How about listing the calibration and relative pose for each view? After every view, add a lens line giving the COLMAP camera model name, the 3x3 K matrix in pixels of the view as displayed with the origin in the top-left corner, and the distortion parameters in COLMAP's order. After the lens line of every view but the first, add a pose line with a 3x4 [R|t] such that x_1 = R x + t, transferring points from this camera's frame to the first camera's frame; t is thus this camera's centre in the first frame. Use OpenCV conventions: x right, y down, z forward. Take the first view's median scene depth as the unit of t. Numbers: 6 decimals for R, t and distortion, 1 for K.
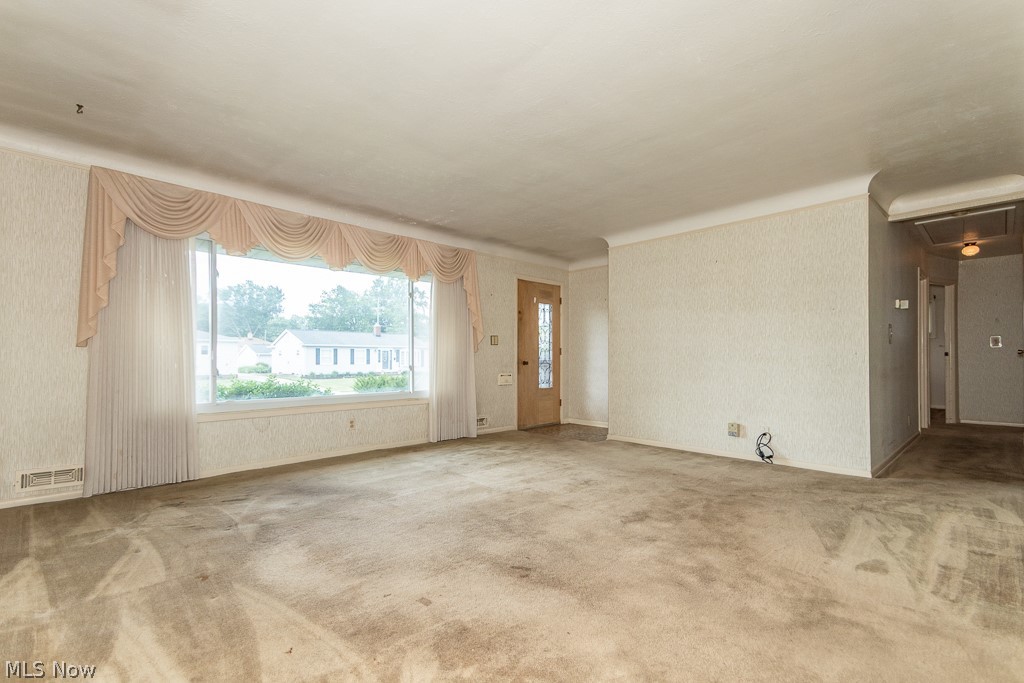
lens RADIAL K [[477.7, 0, 511.5], [0, 477.7, 355.9], [0, 0, 1]] dist [0.055022, -0.000431]
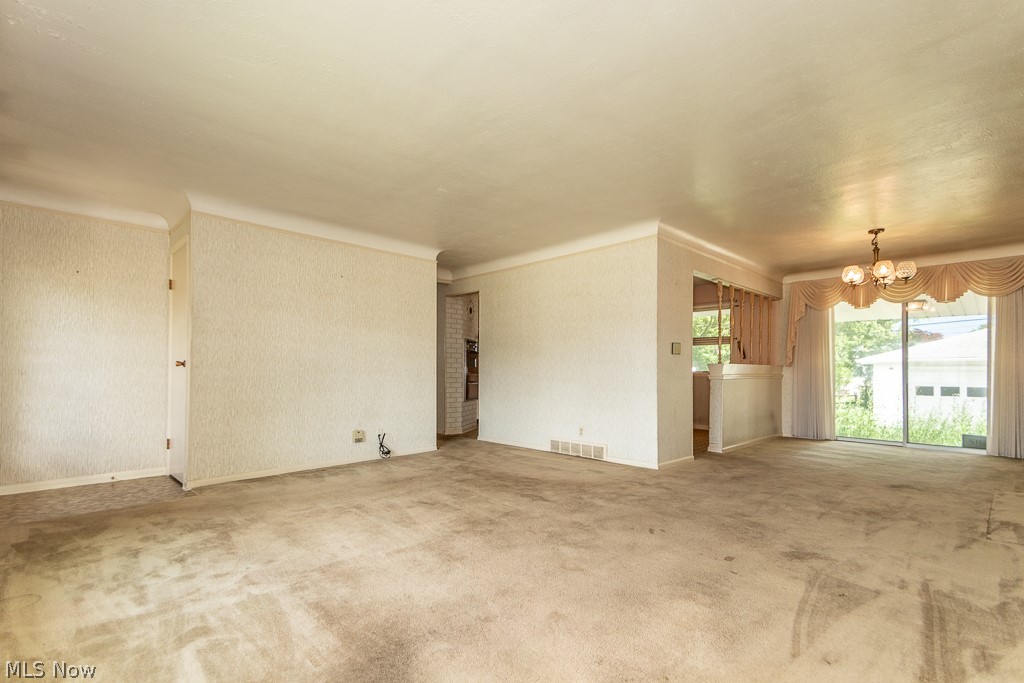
lens RADIAL K [[477.7, 0, 511.5], [0, 477.7, 355.9], [0, 0, 1]] dist [0.055022, -0.000431]
pose [[-0.024511, 0.031587, 0.999200, -0.795522], [-0.010465, 0.999438, -0.031851, 0.004304], [-0.999645, -0.011237, -0.024167, 0.863697]]
